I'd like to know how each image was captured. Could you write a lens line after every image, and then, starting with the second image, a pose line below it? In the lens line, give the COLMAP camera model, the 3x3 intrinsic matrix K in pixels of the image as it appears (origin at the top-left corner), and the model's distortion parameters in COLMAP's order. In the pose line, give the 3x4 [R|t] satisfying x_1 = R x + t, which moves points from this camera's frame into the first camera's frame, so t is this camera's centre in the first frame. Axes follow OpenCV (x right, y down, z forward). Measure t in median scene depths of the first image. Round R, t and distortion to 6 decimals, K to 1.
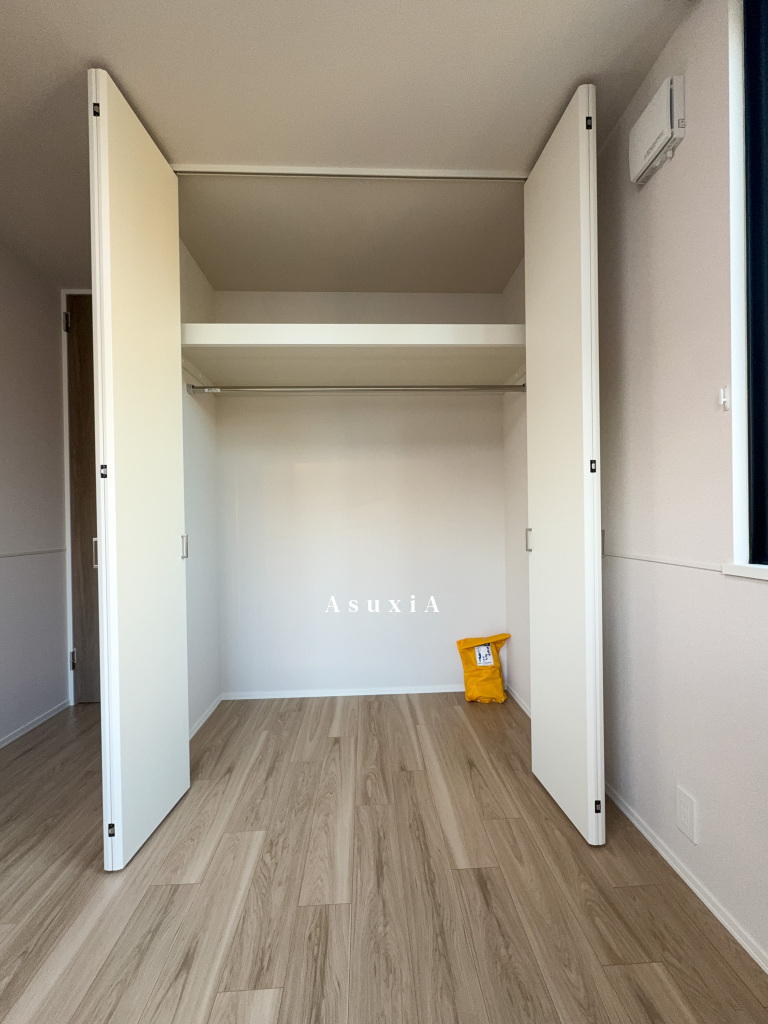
lens RADIAL K [[410.3, 0, 388.2], [0, 410.3, 534.5], [0, 0, 1]] dist [0.000386, -0.000077]
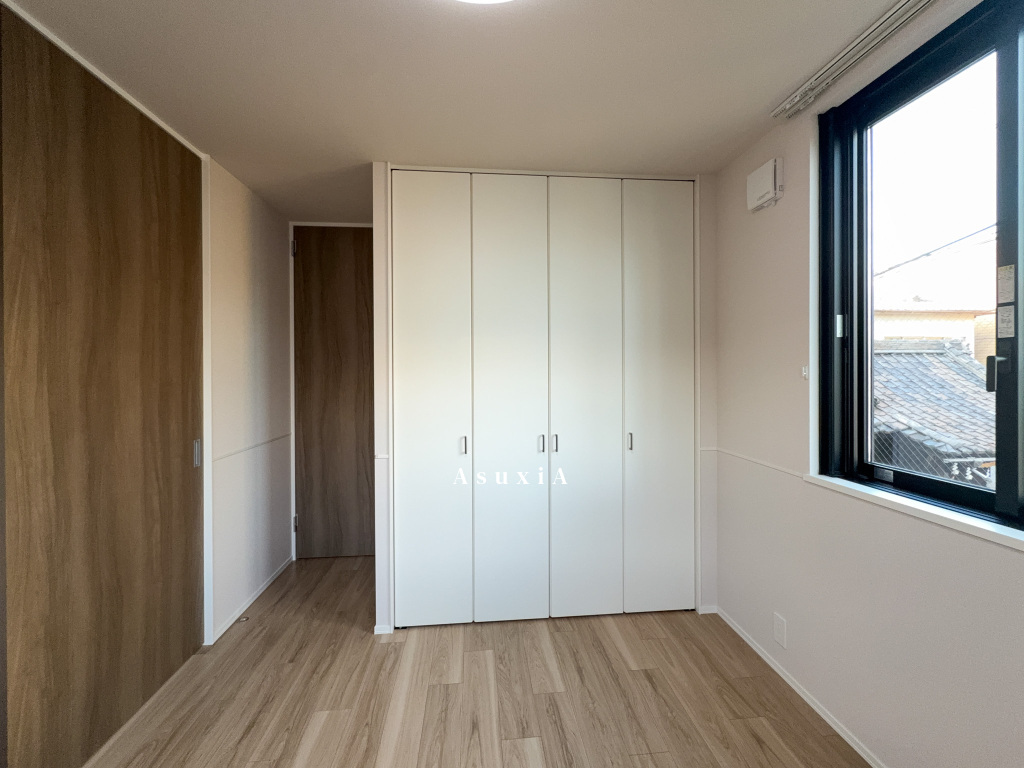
lens RADIAL K [[410.3, 0, 509.9], [0, 410.3, 381.4], [0, 0, 1]] dist [0.000386, -0.000077]
pose [[0.999002, 0.009646, 0.043609, -0.387574], [-0.009660, 0.999953, 0.000118, -0.261919], [-0.043606, -0.000539, 0.999049, -0.528091]]
